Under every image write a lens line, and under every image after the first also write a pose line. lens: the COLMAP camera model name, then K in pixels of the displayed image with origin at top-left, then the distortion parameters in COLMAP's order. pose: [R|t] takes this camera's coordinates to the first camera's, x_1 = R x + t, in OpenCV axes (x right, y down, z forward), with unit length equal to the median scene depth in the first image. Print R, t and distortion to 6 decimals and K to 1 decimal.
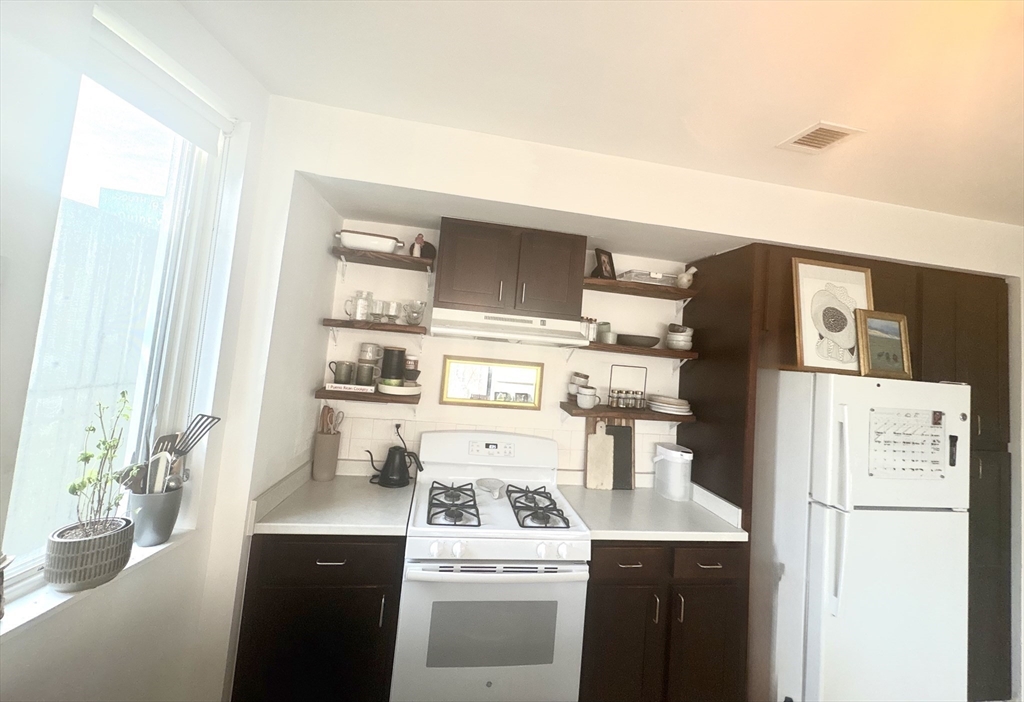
lens RADIAL K [[424.3, 0, 512.8], [0, 424.3, 318.3], [0, 0, 1]] dist [0.000844, 0.000103]
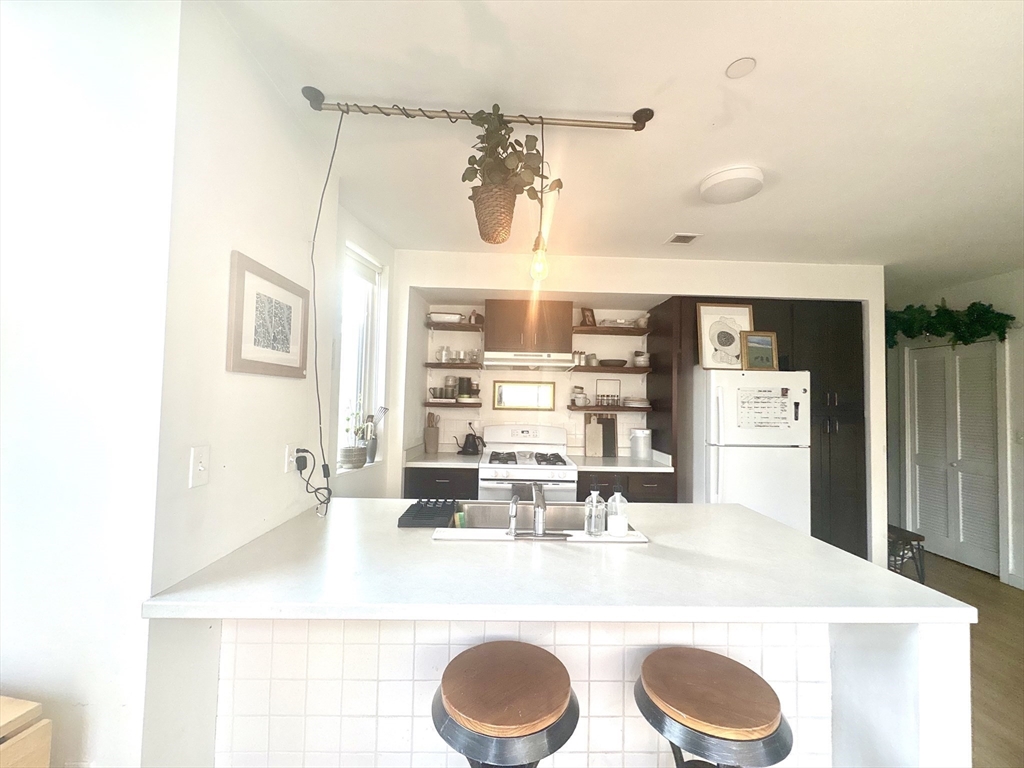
lens RADIAL K [[406.1, 0, 512.9], [0, 406.1, 385.0], [0, 0, 1]] dist [-0.000722, 0.000236]
pose [[0.987466, -0.070452, -0.141236, 0.148566], [0.074715, 0.996889, 0.025104, 0.074971], [0.139028, -0.035342, 0.989658, -0.618481]]
